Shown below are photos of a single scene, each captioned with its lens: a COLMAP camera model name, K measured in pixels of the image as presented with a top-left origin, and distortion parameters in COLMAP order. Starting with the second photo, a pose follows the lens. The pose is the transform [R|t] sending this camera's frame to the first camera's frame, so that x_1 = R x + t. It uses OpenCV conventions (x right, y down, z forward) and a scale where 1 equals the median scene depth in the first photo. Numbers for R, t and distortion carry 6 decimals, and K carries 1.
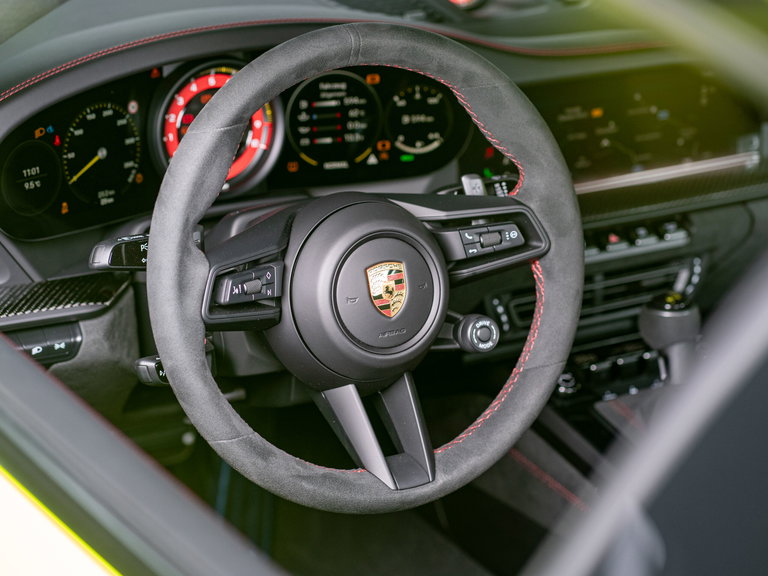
lens RADIAL K [[2404.0, 0, 383.6], [0, 2404.0, 288.9], [0, 0, 1]] dist [0.230569, 0.000000]
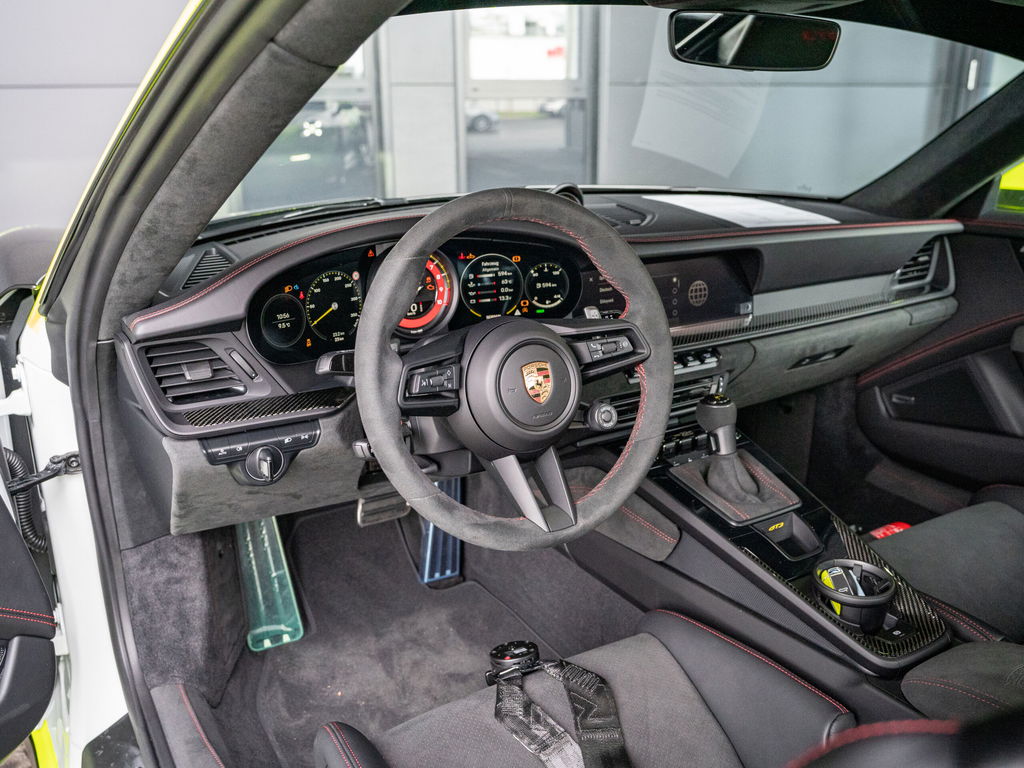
lens RADIAL K [[930.8, 0, 515.0], [0, 930.8, 387.8], [0, 0, 1]] dist [-0.035931, 0.002787]
pose [[0.999333, -0.033711, 0.014016, -0.017968], [0.034551, 0.997298, -0.064822, 0.035218], [-0.011792, 0.065264, 0.997798, 0.463878]]
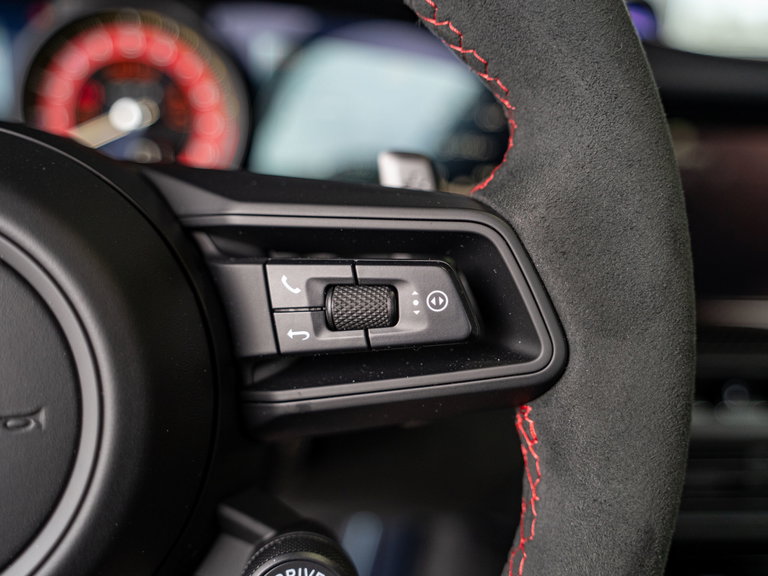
lens RADIAL K [[791.3, 0, 390.7], [0, 791.3, 288.0], [0, 0, 1]] dist [0.050760, 0.000000]
pose [[0.920638, 0.118232, -0.372083, 0.085183], [-0.165013, 0.981570, -0.096389, -0.013718], [0.353830, 0.150138, 0.923181, 0.903835]]
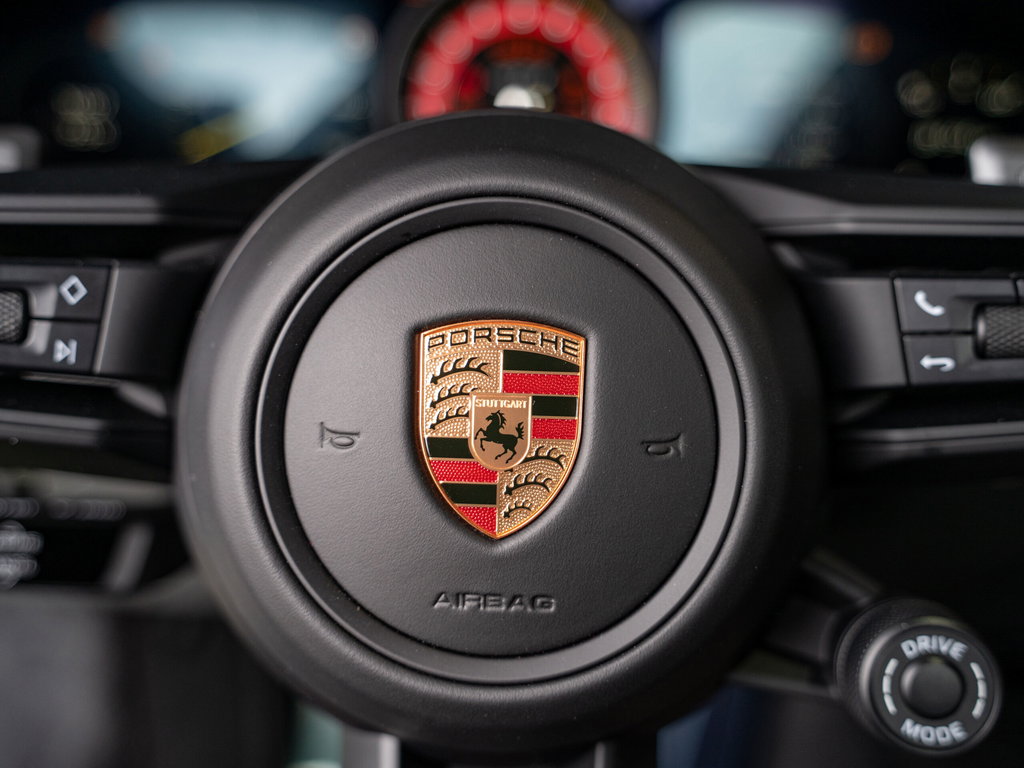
lens RADIAL K [[1055.1, 0, 510.1], [0, 1055.1, 376.5], [0, 0, 1]] dist [0.050760, 0.000000]
pose [[0.858629, 0.153910, -0.488945, 0.053801], [-0.194267, 0.980409, -0.032537, -0.001526], [0.474358, 0.122923, 0.871708, 0.872551]]
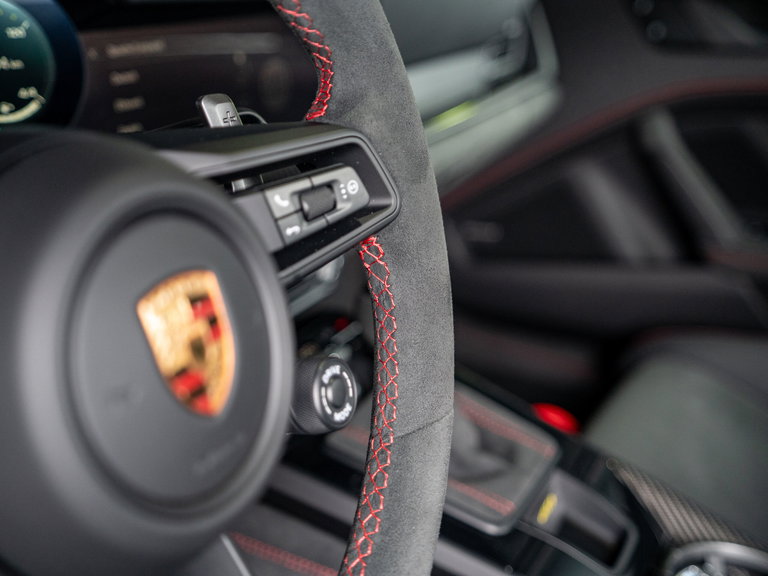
lens RADIAL K [[961.3, 0, 390.9], [0, 961.3, 294.2], [0, 0, 1]] dist [0.112374, 0.000000]
pose [[0.828207, -0.188283, 0.527848, -0.050588], [0.185512, 0.980881, 0.058807, -0.010921], [-0.528828, 0.049218, 0.847301, 0.822436]]
